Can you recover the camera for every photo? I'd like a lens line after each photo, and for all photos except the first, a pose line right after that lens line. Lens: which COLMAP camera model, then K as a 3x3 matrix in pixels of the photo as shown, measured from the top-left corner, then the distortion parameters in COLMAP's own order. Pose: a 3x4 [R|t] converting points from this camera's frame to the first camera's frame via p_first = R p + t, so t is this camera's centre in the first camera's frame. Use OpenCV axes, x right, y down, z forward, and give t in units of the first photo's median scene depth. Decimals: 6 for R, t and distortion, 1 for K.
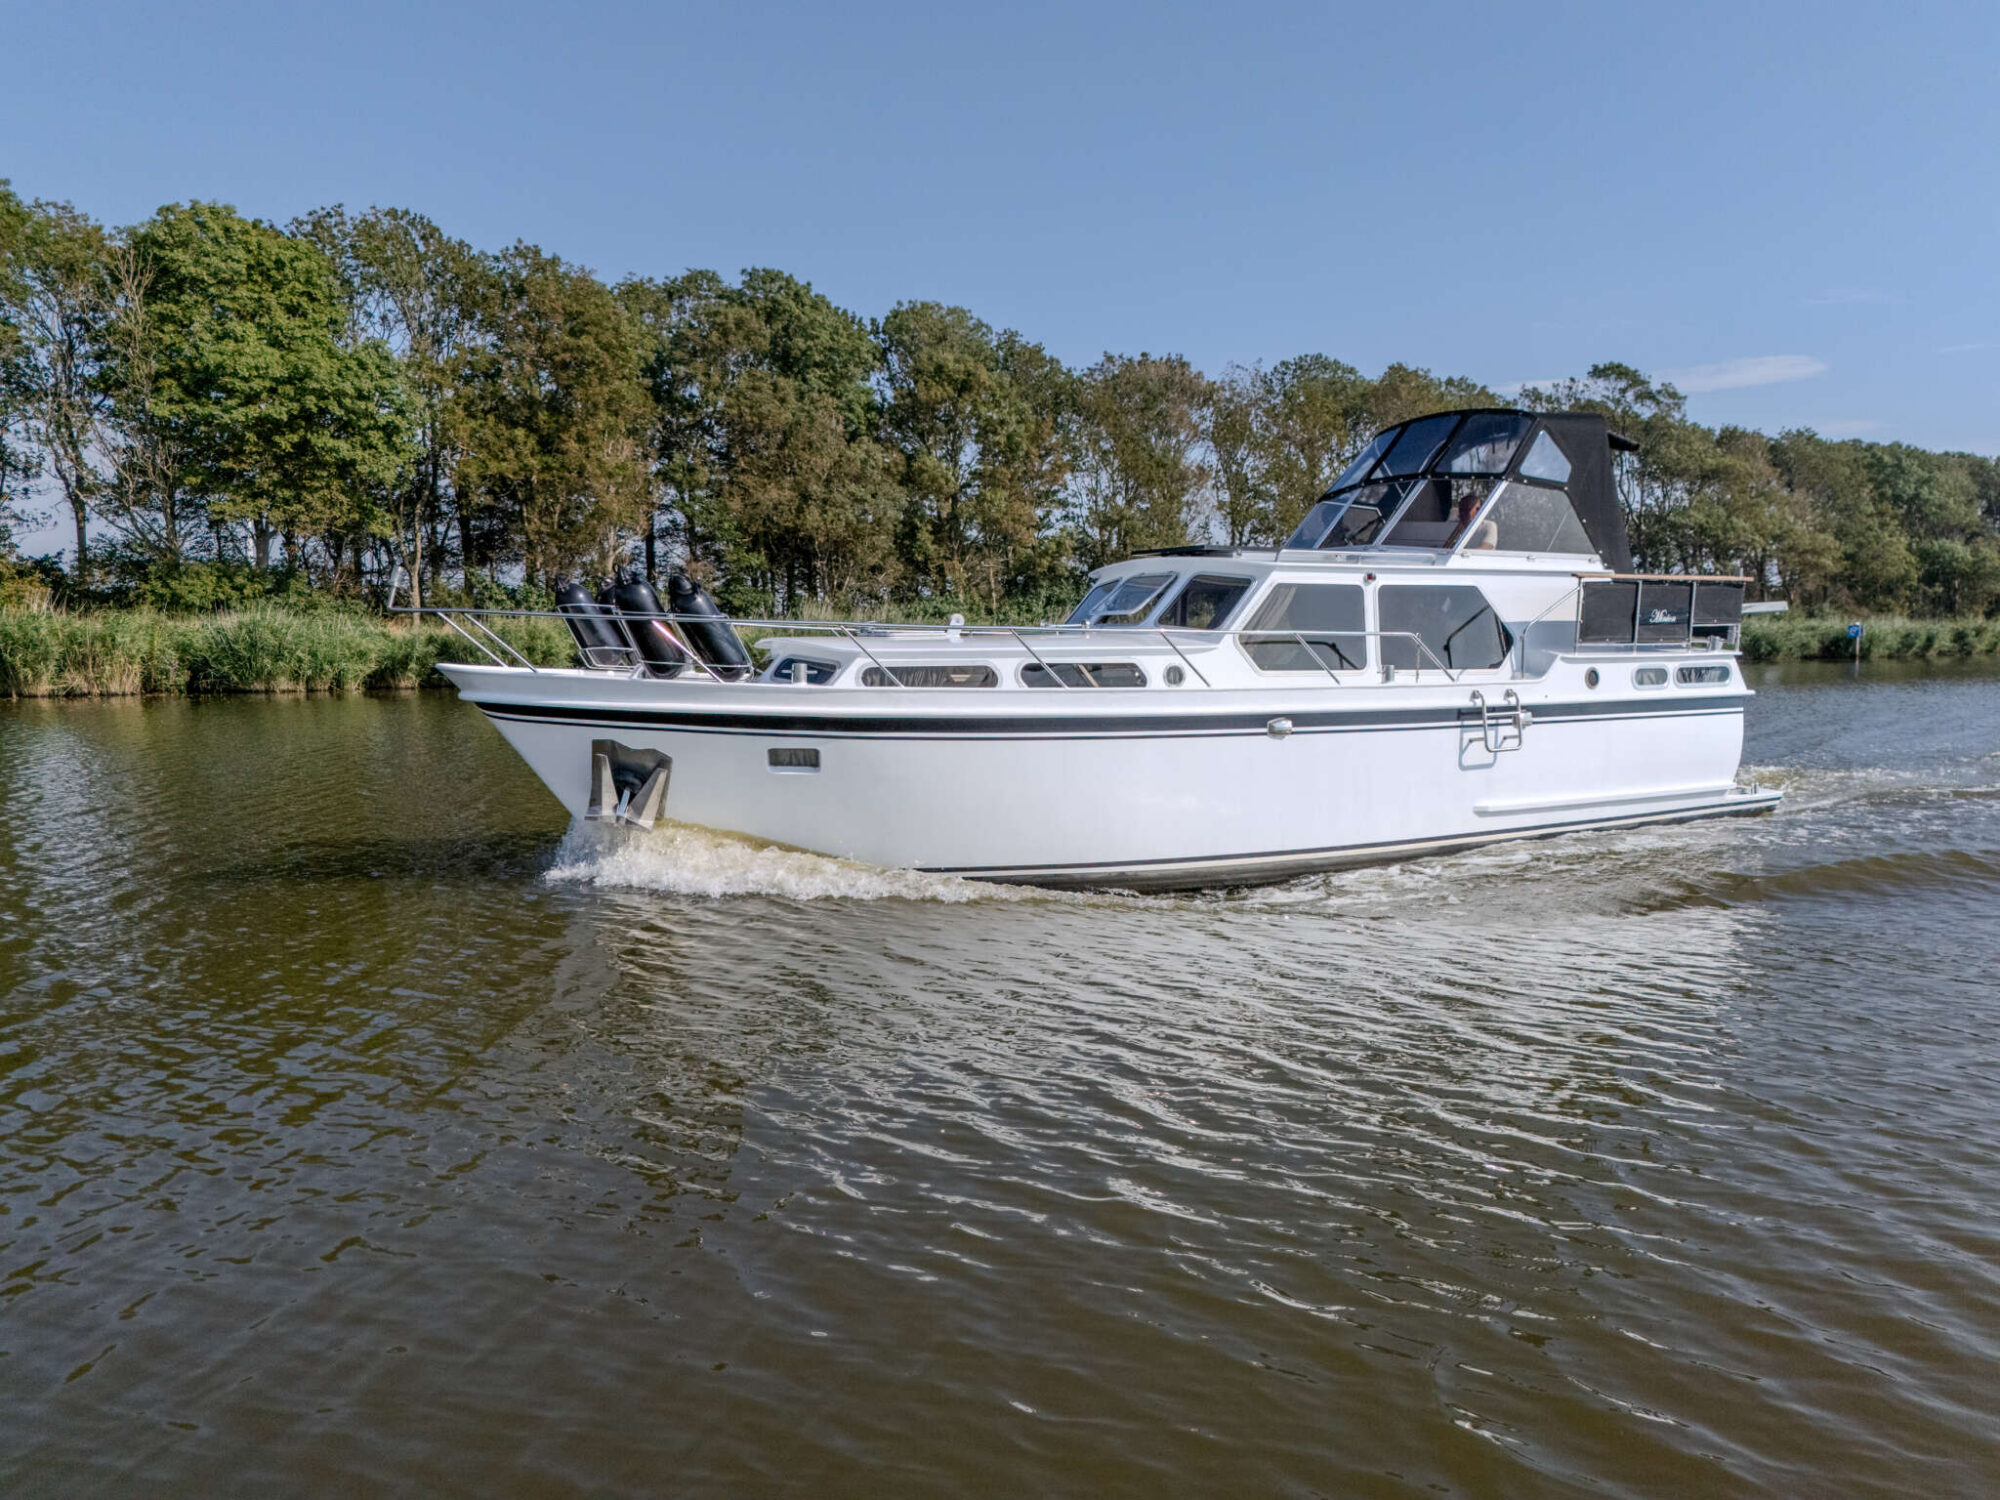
lens RADIAL K [[1489.5, 0, 1000.0], [0, 1489.5, 750.0], [0, 0, 1]] dist [0.049165, -0.055918]
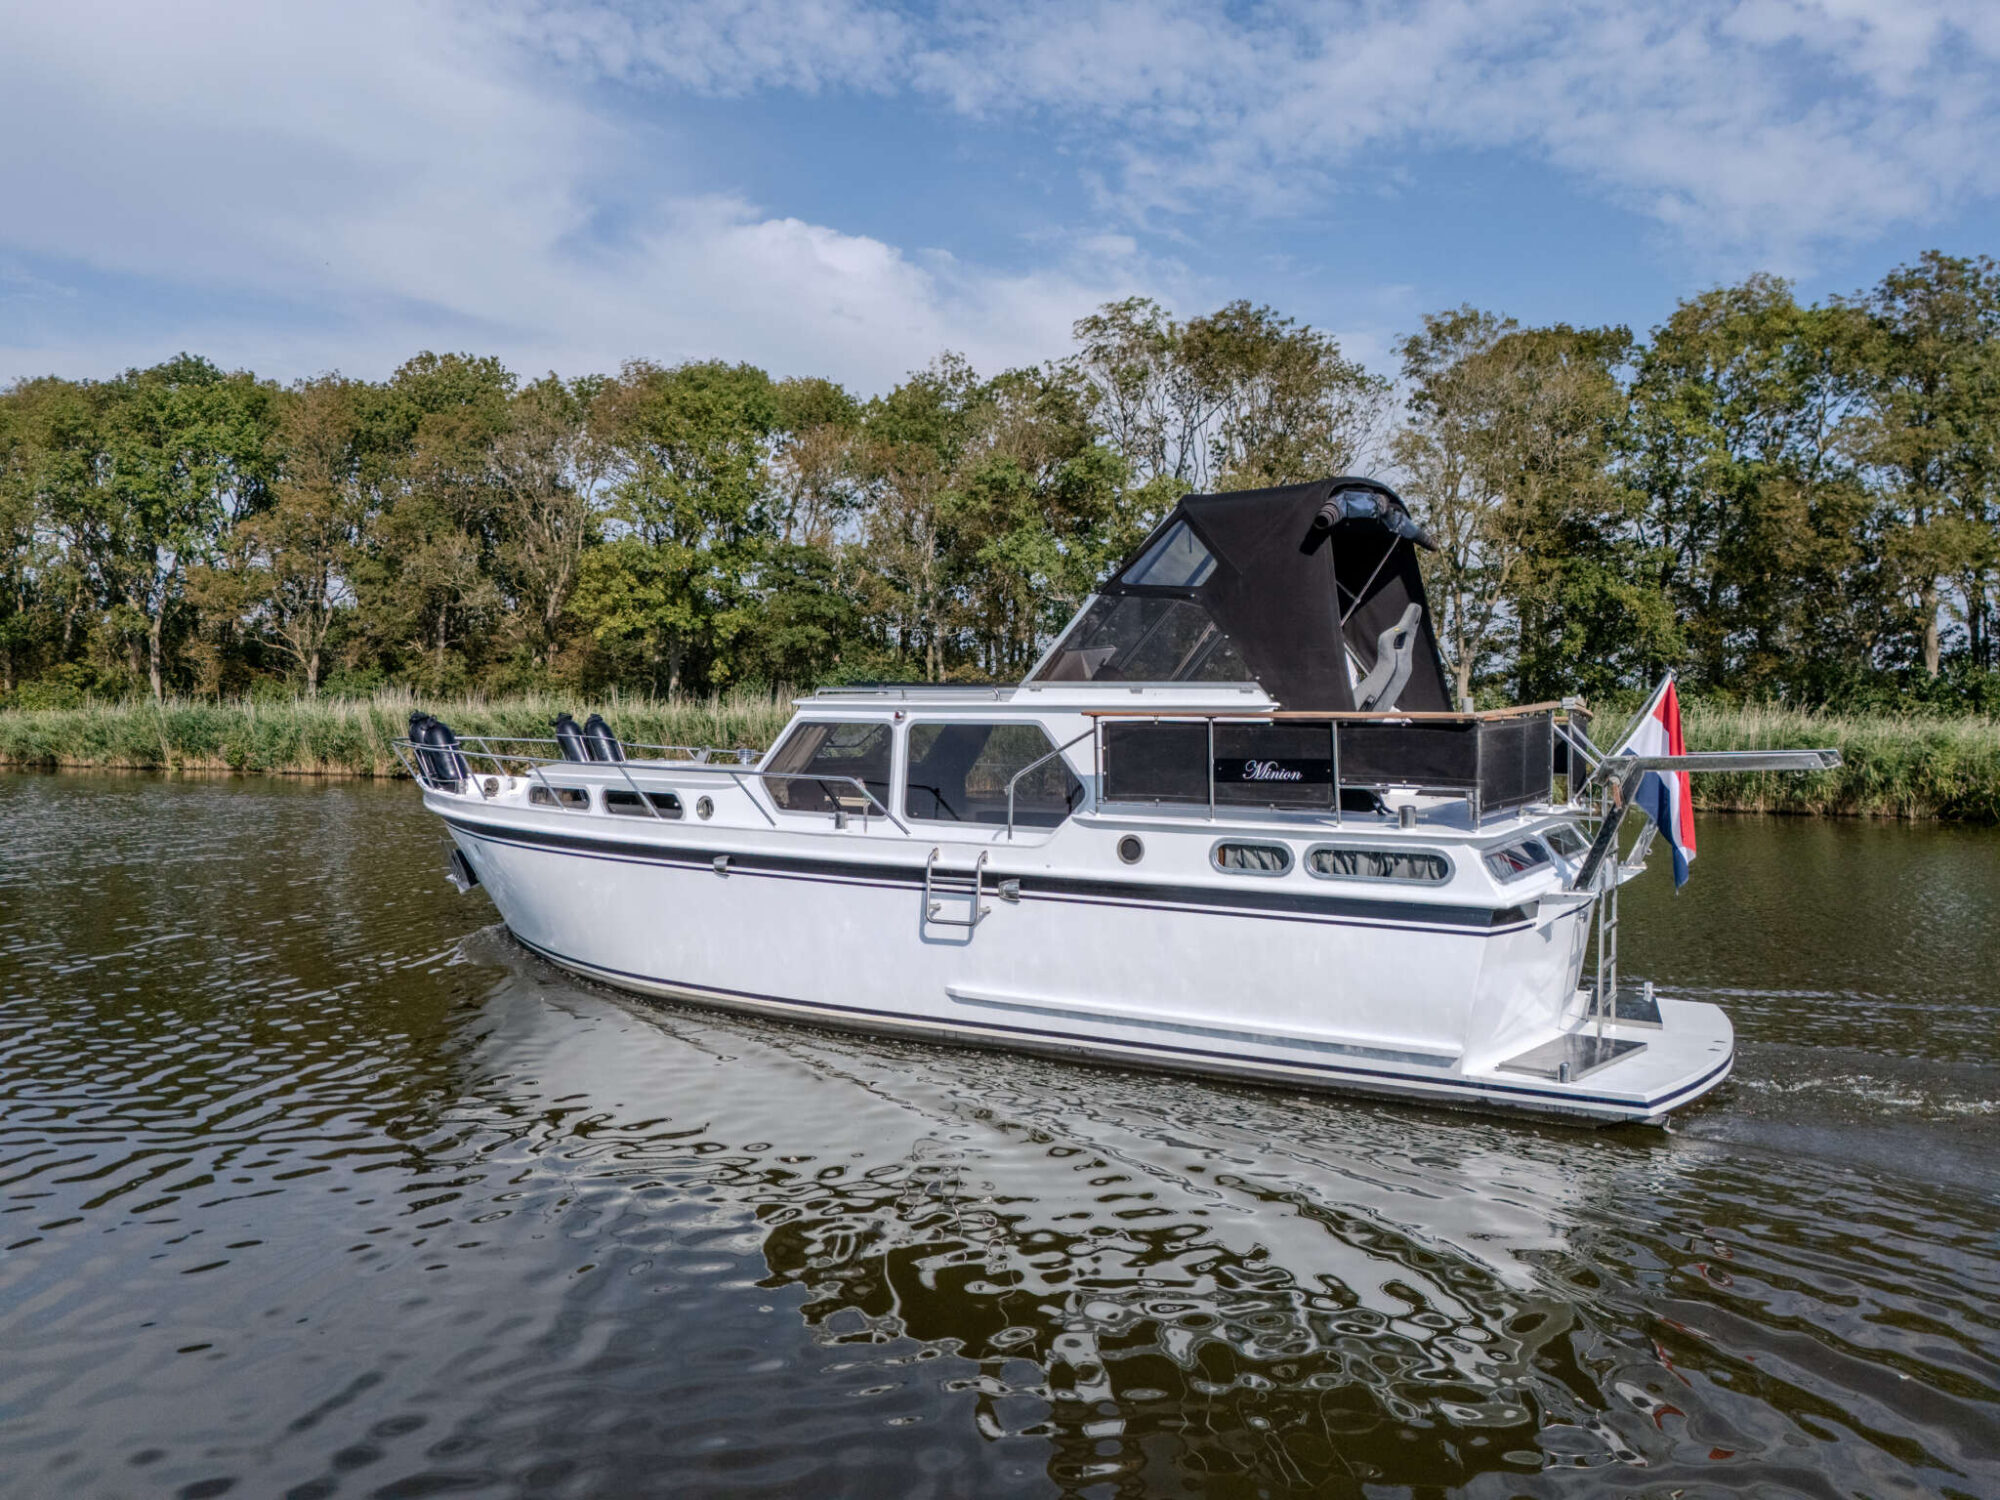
lens RADIAL K [[1511.6, 0, 1021.6], [0, 1511.6, 748.0], [0, 0, 1]] dist [0.047950, -0.054062]
pose [[0.492750, 0.017565, -0.869994, 1.075130], [-0.092476, 0.995191, -0.032285, -0.072453], [0.865243, 0.096362, 0.492005, 0.610795]]
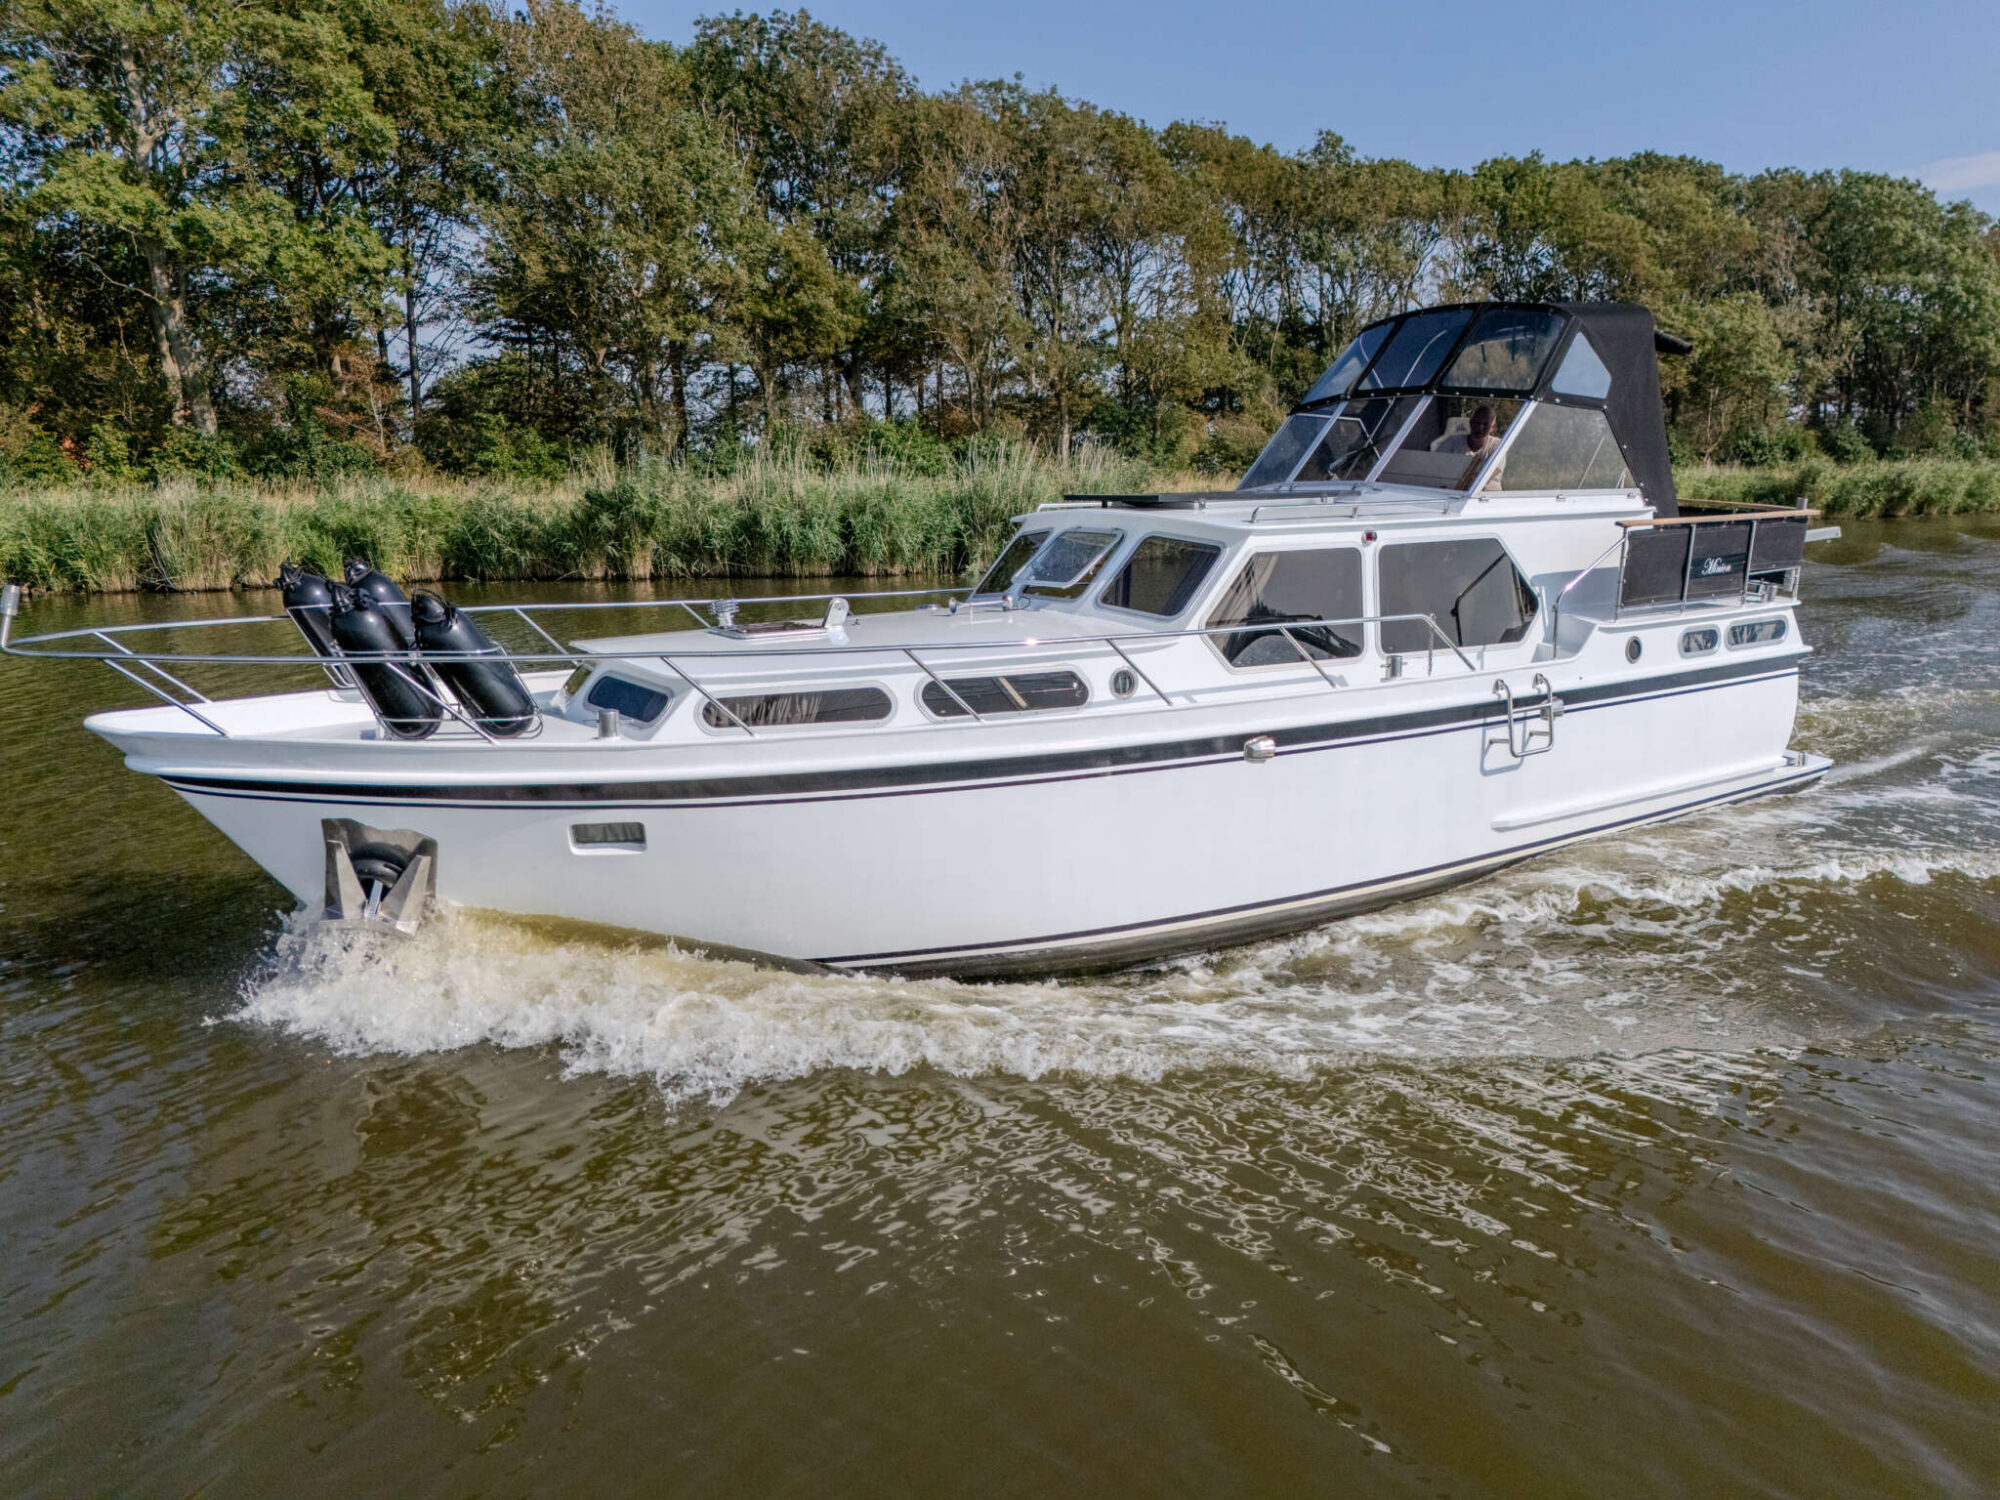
lens RADIAL K [[1468.5, 0, 991.8], [0, 1468.5, 748.4], [0, 0, 1]] dist [0.053536, -0.040664]
pose [[0.998653, -0.021336, 0.047289, 0.012100], [0.016101, 0.993972, 0.108444, -0.091935], [-0.049318, -0.107536, 0.992977, 0.232841]]
